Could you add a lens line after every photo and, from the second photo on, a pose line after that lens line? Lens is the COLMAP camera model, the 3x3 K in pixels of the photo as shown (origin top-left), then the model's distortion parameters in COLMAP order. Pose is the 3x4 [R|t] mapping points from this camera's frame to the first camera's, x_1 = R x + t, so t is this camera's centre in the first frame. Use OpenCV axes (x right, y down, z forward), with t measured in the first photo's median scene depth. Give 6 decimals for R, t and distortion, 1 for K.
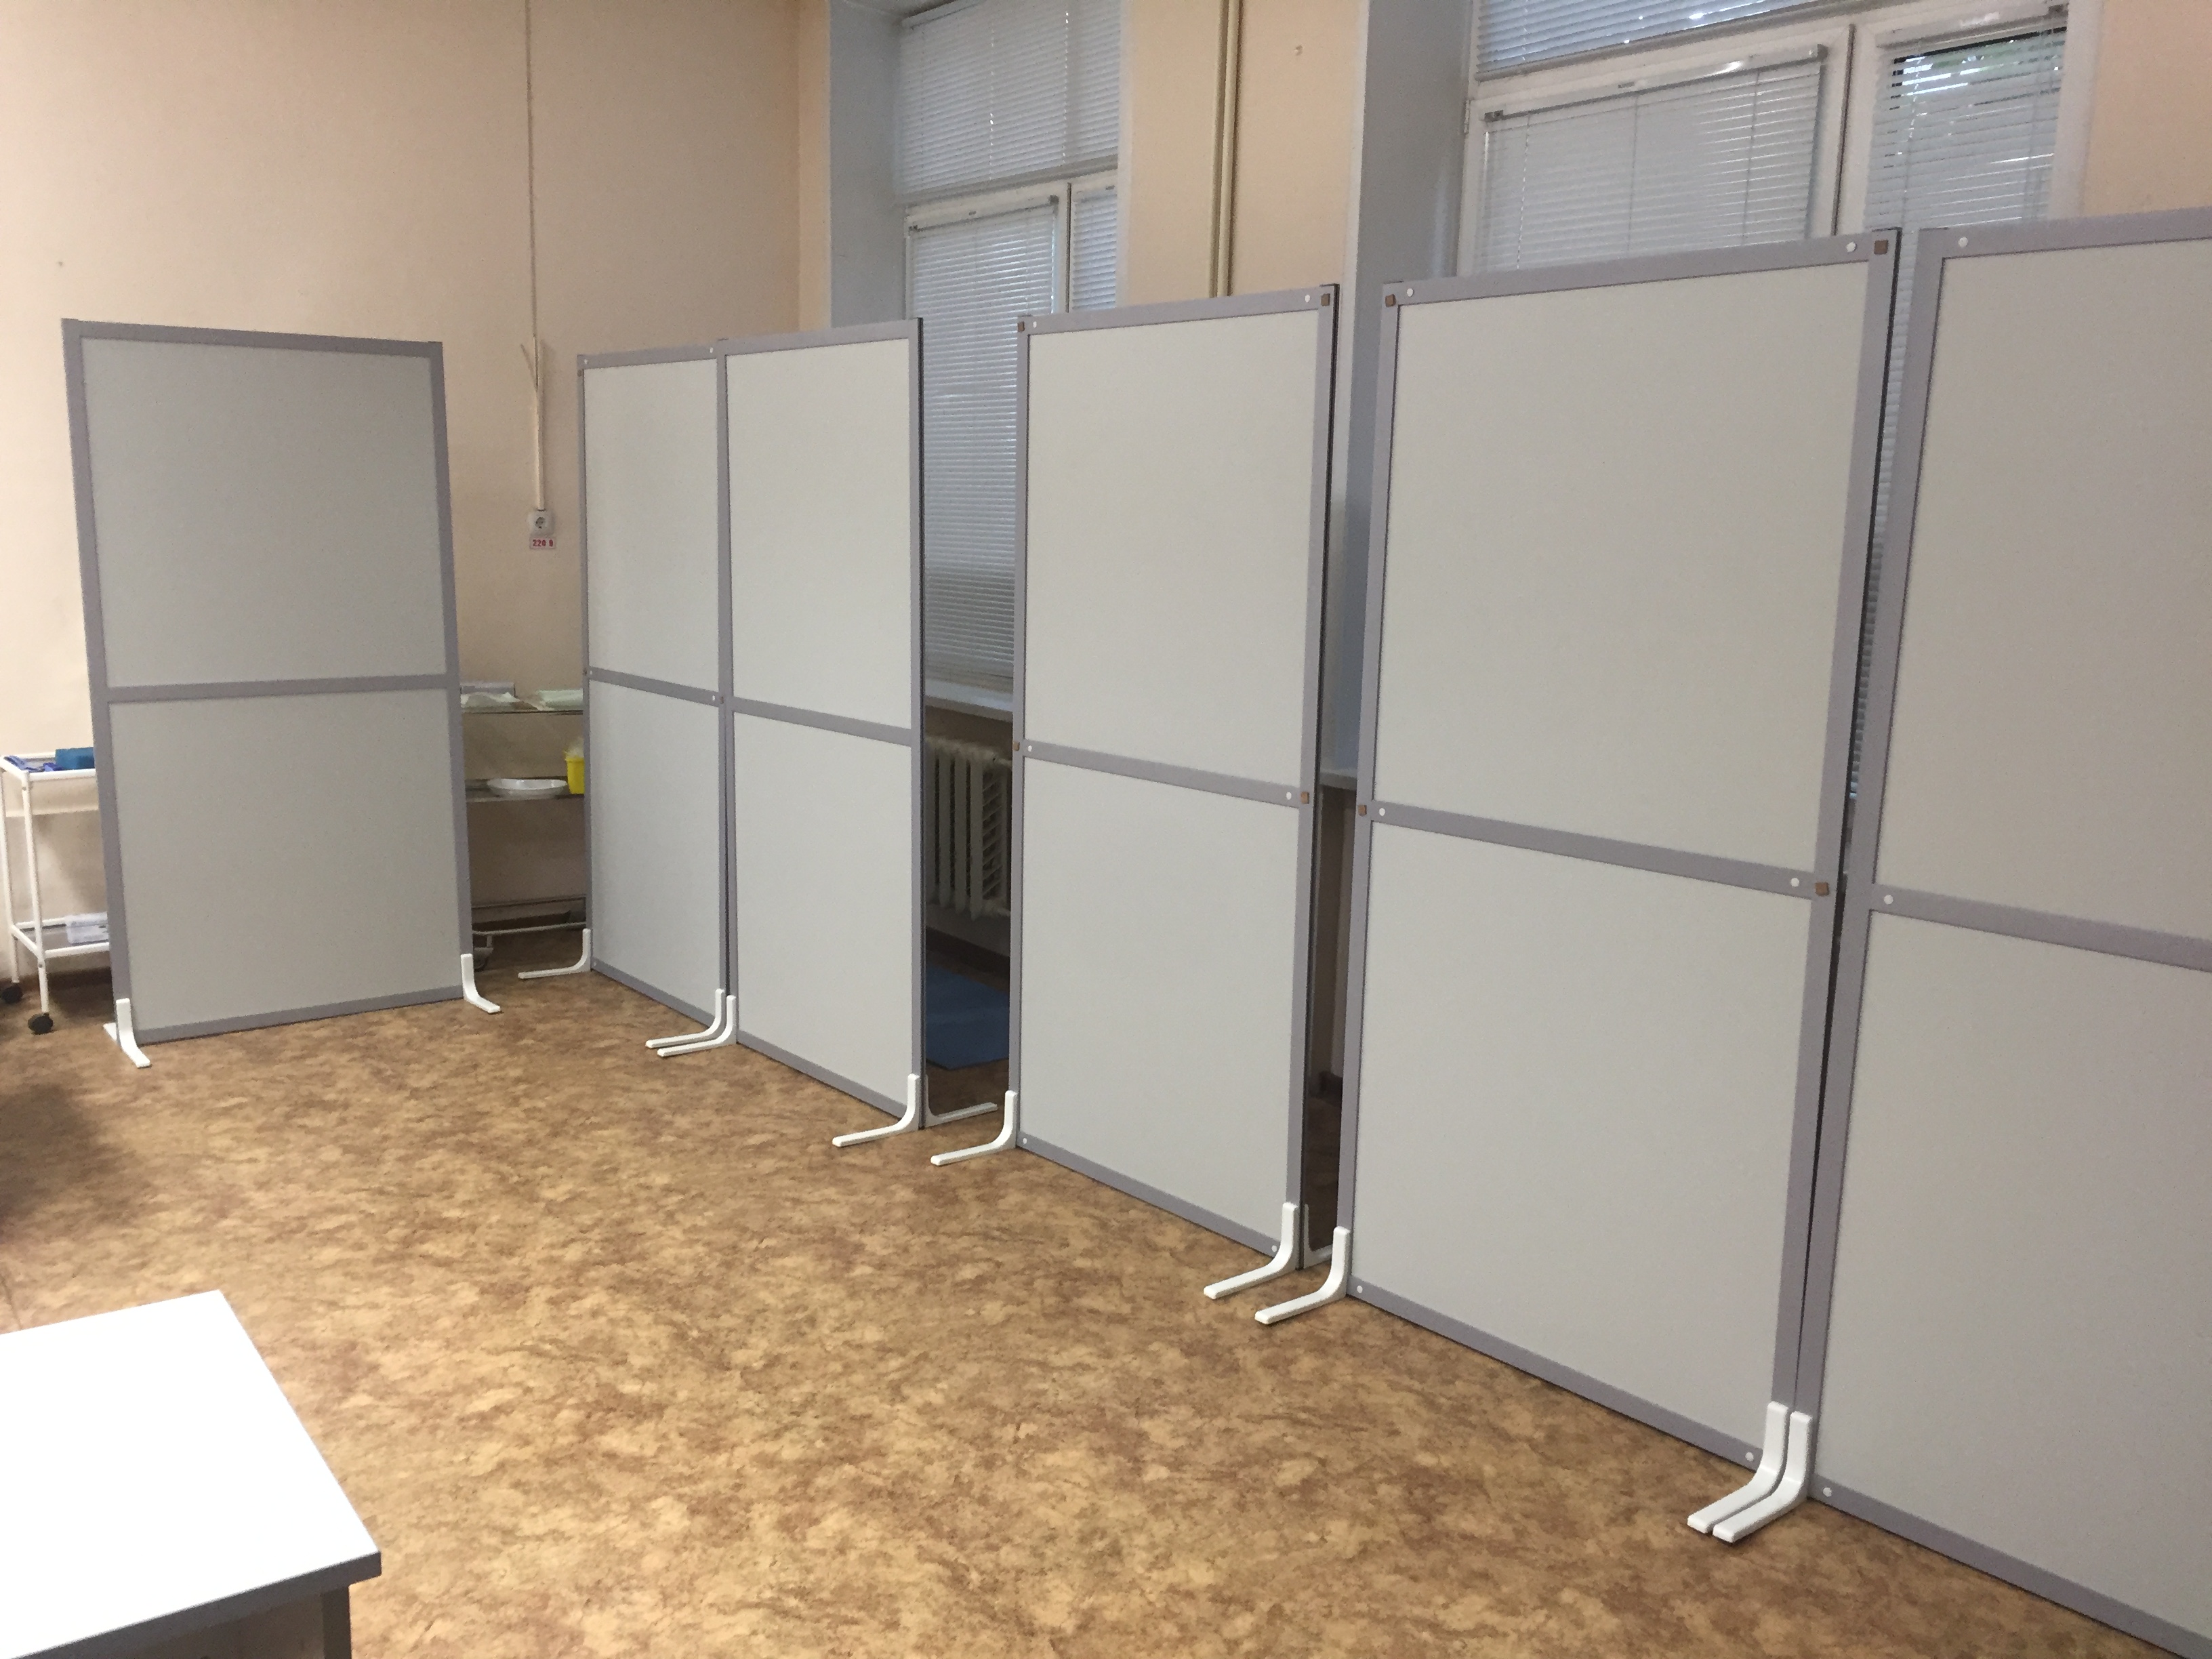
lens RADIAL K [[1887.1, 0, 1103.3], [0, 1887.1, 823.2], [0, 0, 1]] dist [0.060744, -0.077390]
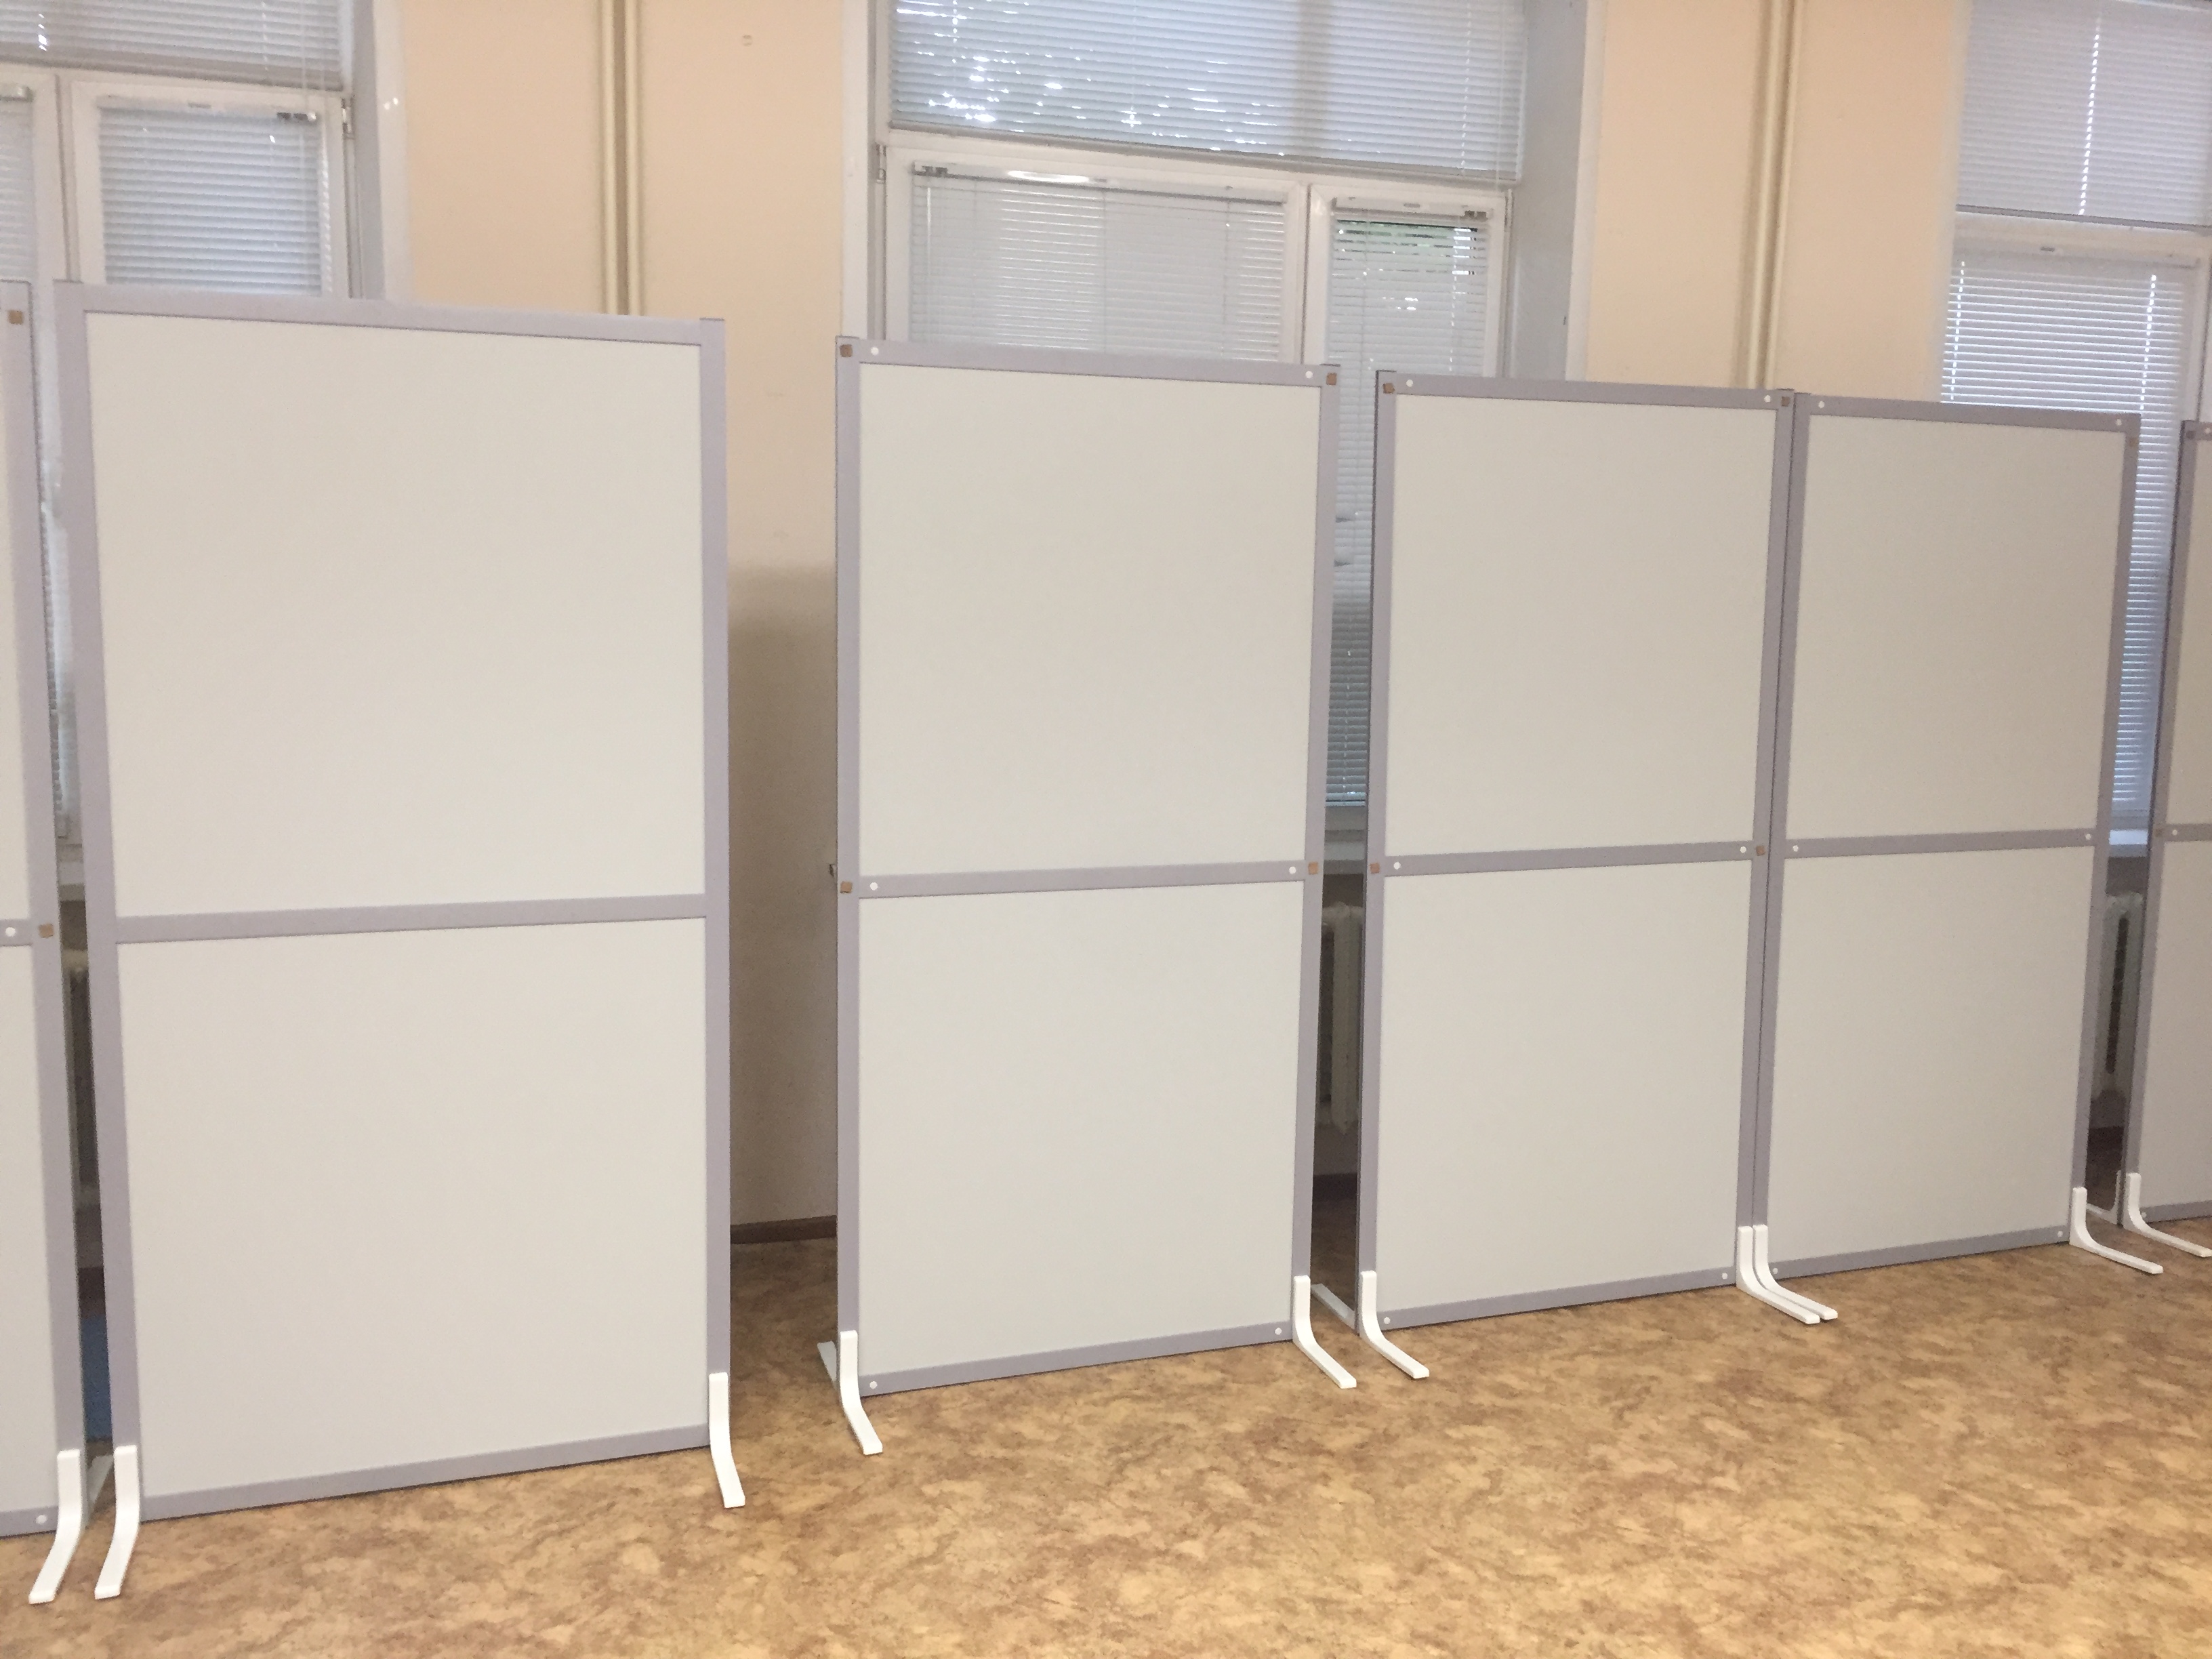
lens RADIAL K [[1887.1, 0, 1094.1], [0, 1887.1, 829.1], [0, 0, 1]] dist [0.060744, -0.077390]
pose [[0.355441, -0.135919, 0.924764, -0.929854], [0.148084, 0.985064, 0.087865, -0.150756], [-0.922894, 0.105712, 0.370260, 0.793308]]
